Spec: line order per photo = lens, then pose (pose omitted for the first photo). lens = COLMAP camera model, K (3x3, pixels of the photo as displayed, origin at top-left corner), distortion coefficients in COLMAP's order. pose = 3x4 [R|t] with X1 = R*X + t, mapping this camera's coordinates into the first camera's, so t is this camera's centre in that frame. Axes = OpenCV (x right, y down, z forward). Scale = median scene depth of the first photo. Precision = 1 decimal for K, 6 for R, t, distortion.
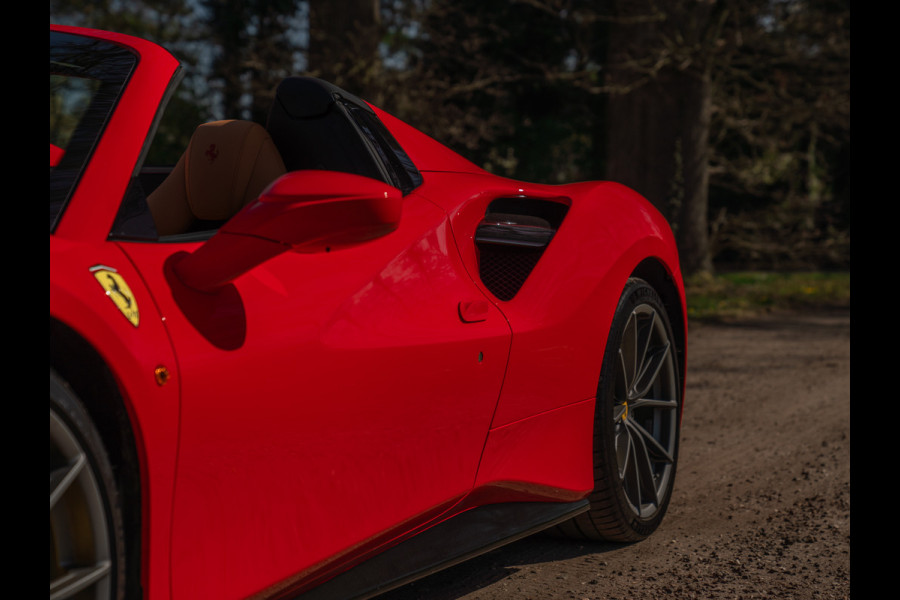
lens RADIAL K [[1610.1, 0, 450.0], [0, 1610.1, 300.0], [0, 0, 1]] dist [0.309063, 0.036093]
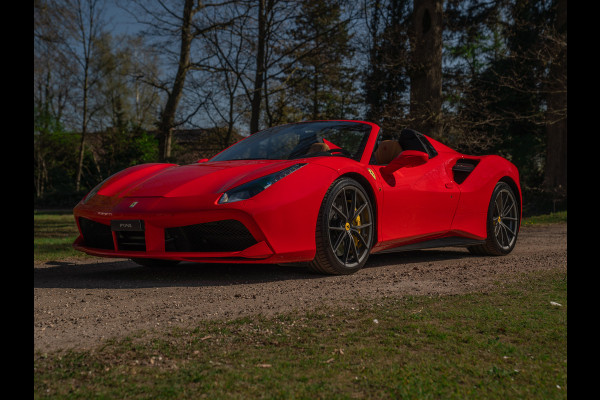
lens RADIAL K [[818.1, 0, 300.0], [0, 818.1, 200.0], [0, 0, 1]] dist [0.140181, 0.019563]
pose [[0.975755, -0.000415, -0.218865, 0.076274], [-0.007485, 0.999350, -0.035263, 0.090935], [0.218737, 0.036046, 0.975118, -0.840607]]
